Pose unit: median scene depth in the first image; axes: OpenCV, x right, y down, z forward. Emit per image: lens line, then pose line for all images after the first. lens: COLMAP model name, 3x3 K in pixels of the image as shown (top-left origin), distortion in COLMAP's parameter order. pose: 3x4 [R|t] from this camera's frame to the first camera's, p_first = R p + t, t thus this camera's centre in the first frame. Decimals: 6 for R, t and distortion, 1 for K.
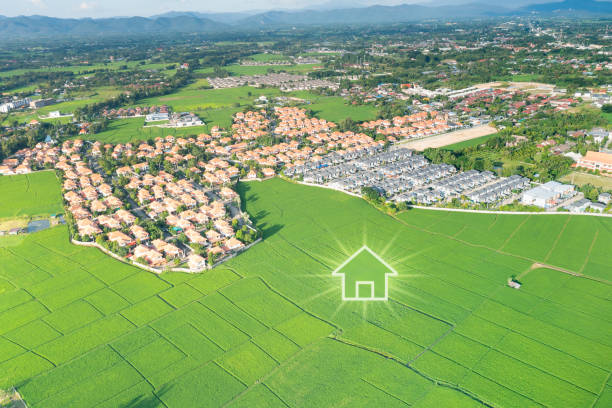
lens RADIAL K [[484.8, 0, 303.0], [0, 484.8, 197.3], [0, 0, 1]] dist [-0.000091, 0.016806]
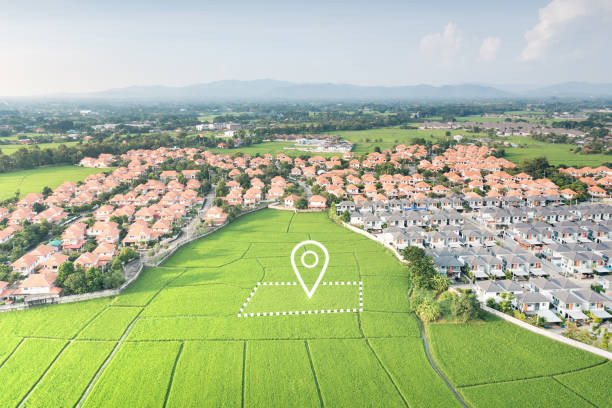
lens RADIAL K [[484.8, 0, 303.0], [0, 484.8, 197.3], [0, 0, 1]] dist [-0.000091, 0.016806]
pose [[0.843100, 0.144371, -0.518016, 0.238146], [-0.213886, 0.973843, -0.076702, -0.007945], [0.493392, 0.175464, 0.851925, 0.499164]]
